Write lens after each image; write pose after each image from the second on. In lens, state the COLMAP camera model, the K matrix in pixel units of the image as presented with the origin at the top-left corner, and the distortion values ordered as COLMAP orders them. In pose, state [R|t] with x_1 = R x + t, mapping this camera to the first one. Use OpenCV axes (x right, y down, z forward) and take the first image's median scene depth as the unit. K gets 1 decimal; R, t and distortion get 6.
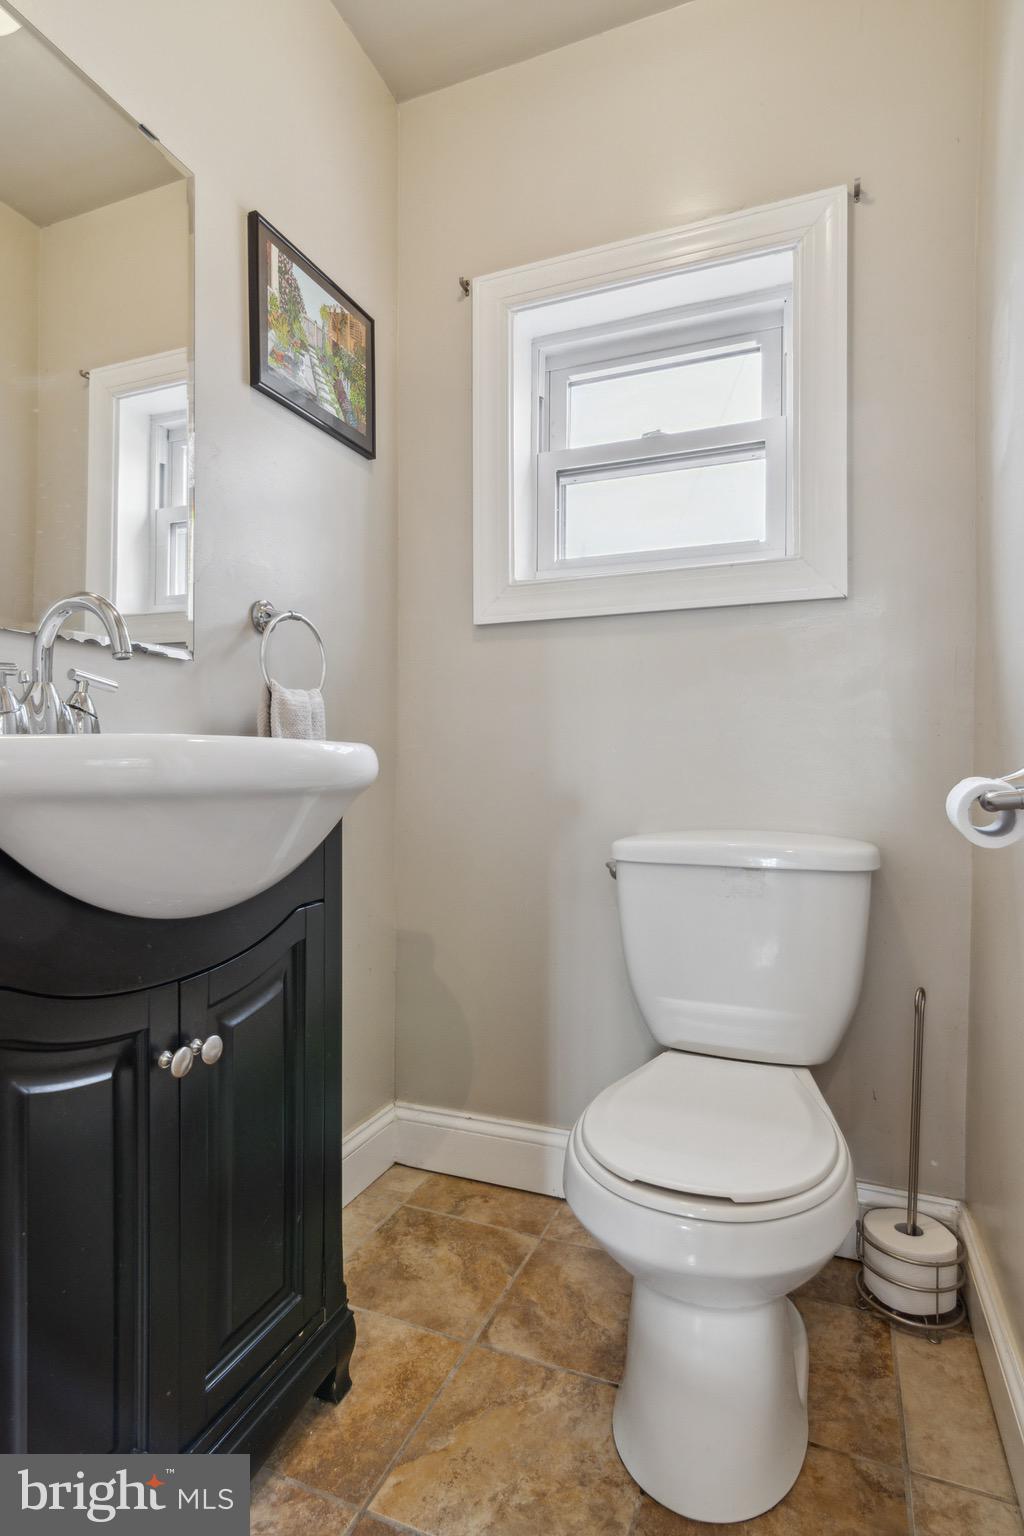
lens RADIAL K [[795.6, 0, 514.9], [0, 795.6, 777.3], [0, 0, 1]] dist [-0.002496, 0.001625]
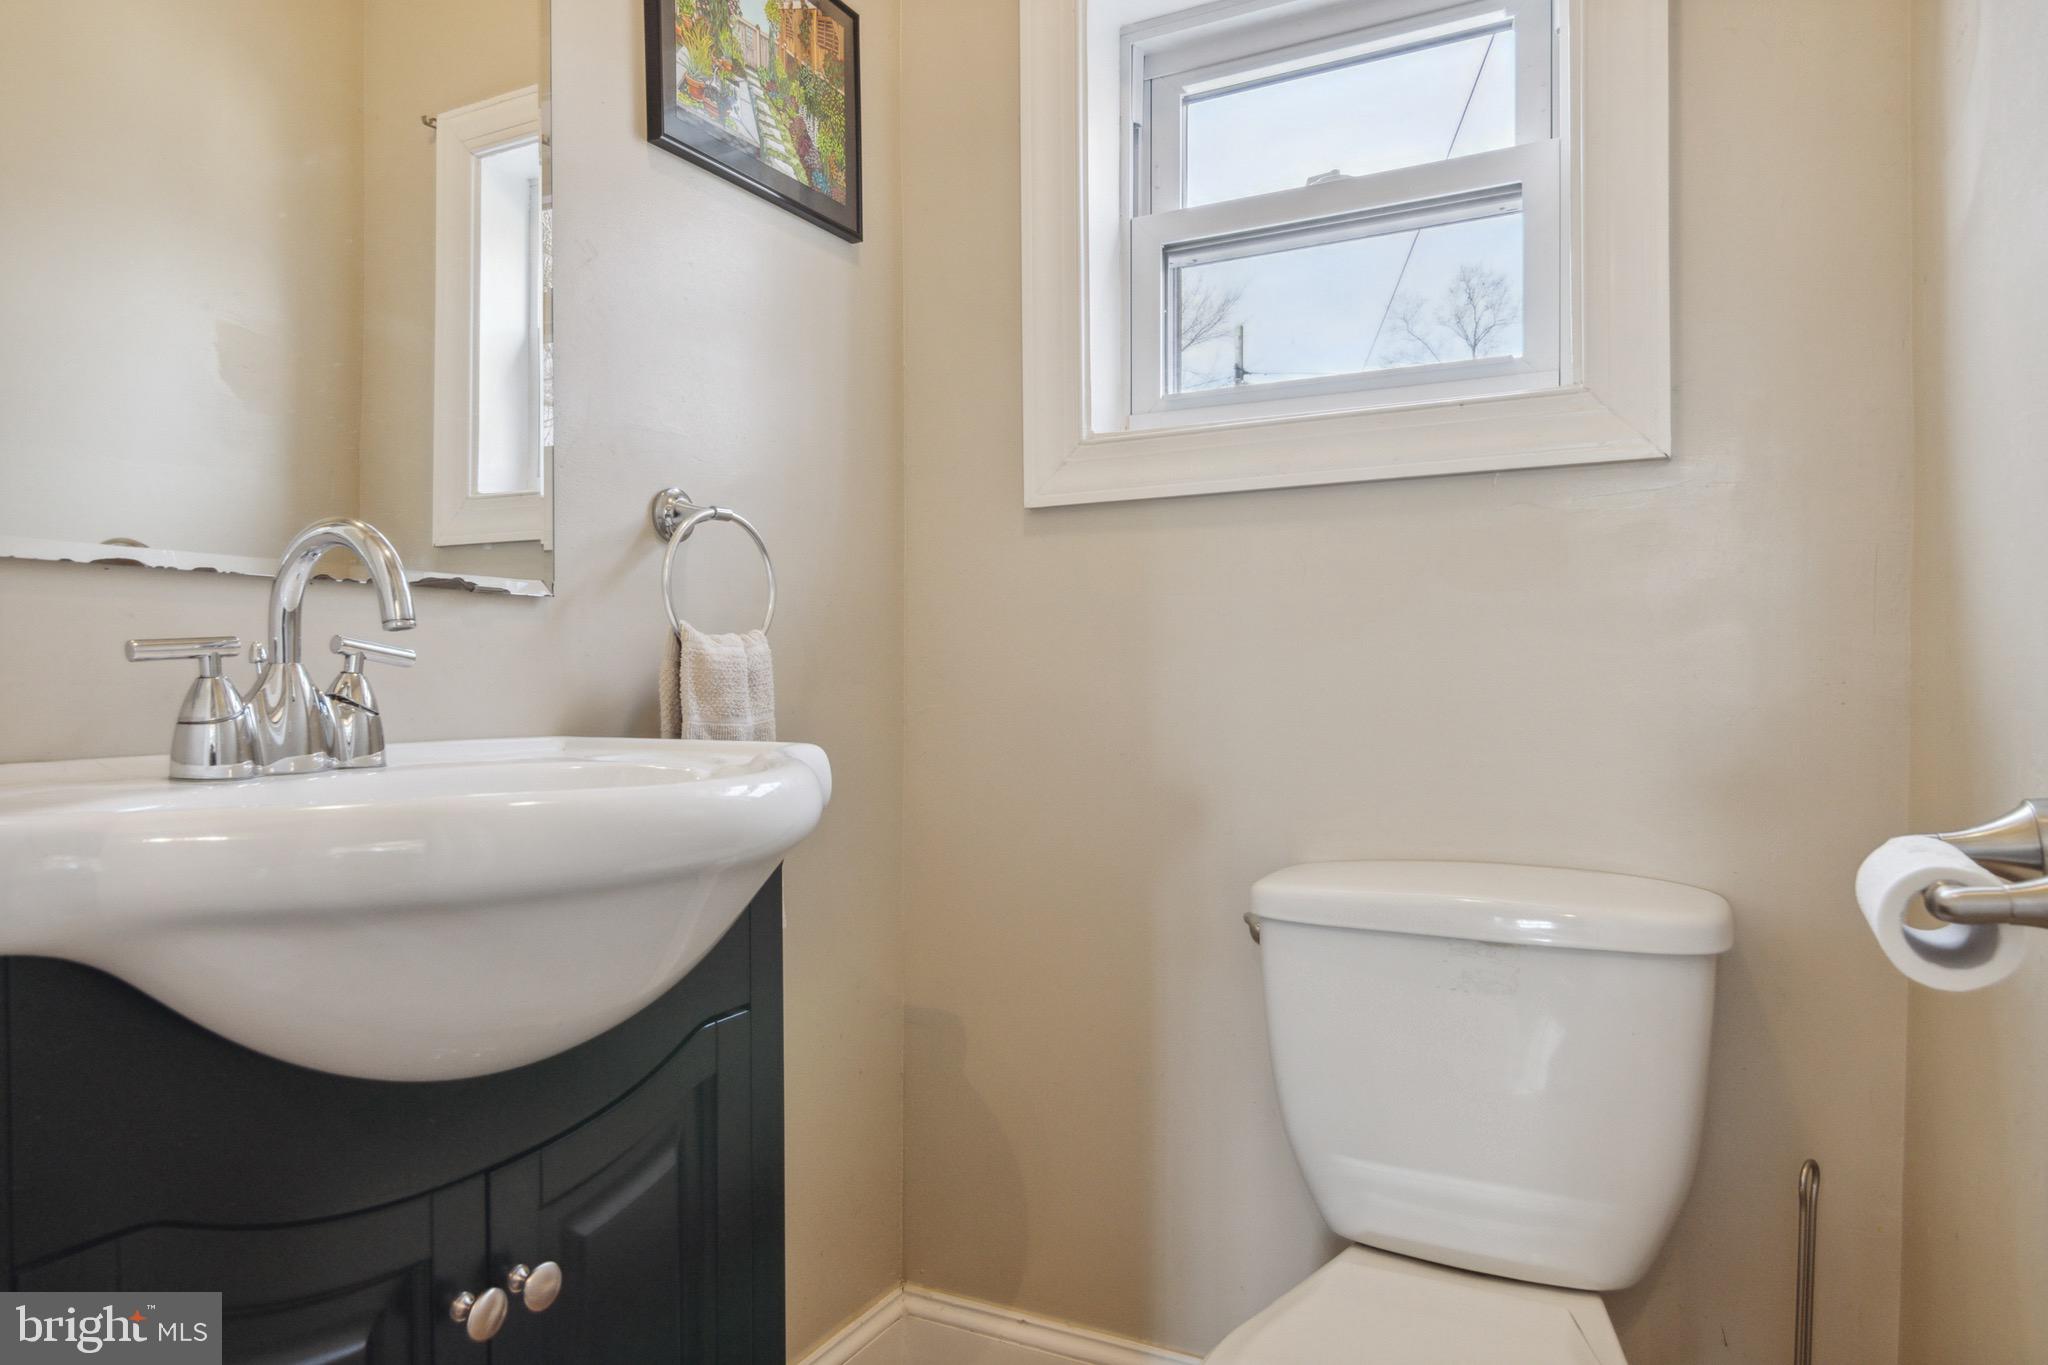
lens RADIAL K [[1233.4, 0, 1014.9], [0, 1233.4, 686.1], [0, 0, 1]] dist [-0.004111, 0.003214]
pose [[0.994486, -0.005349, -0.104737, 0.044731], [0.005642, 0.999981, 0.002505, -0.068876], [0.104722, -0.003082, 0.994497, 0.078062]]
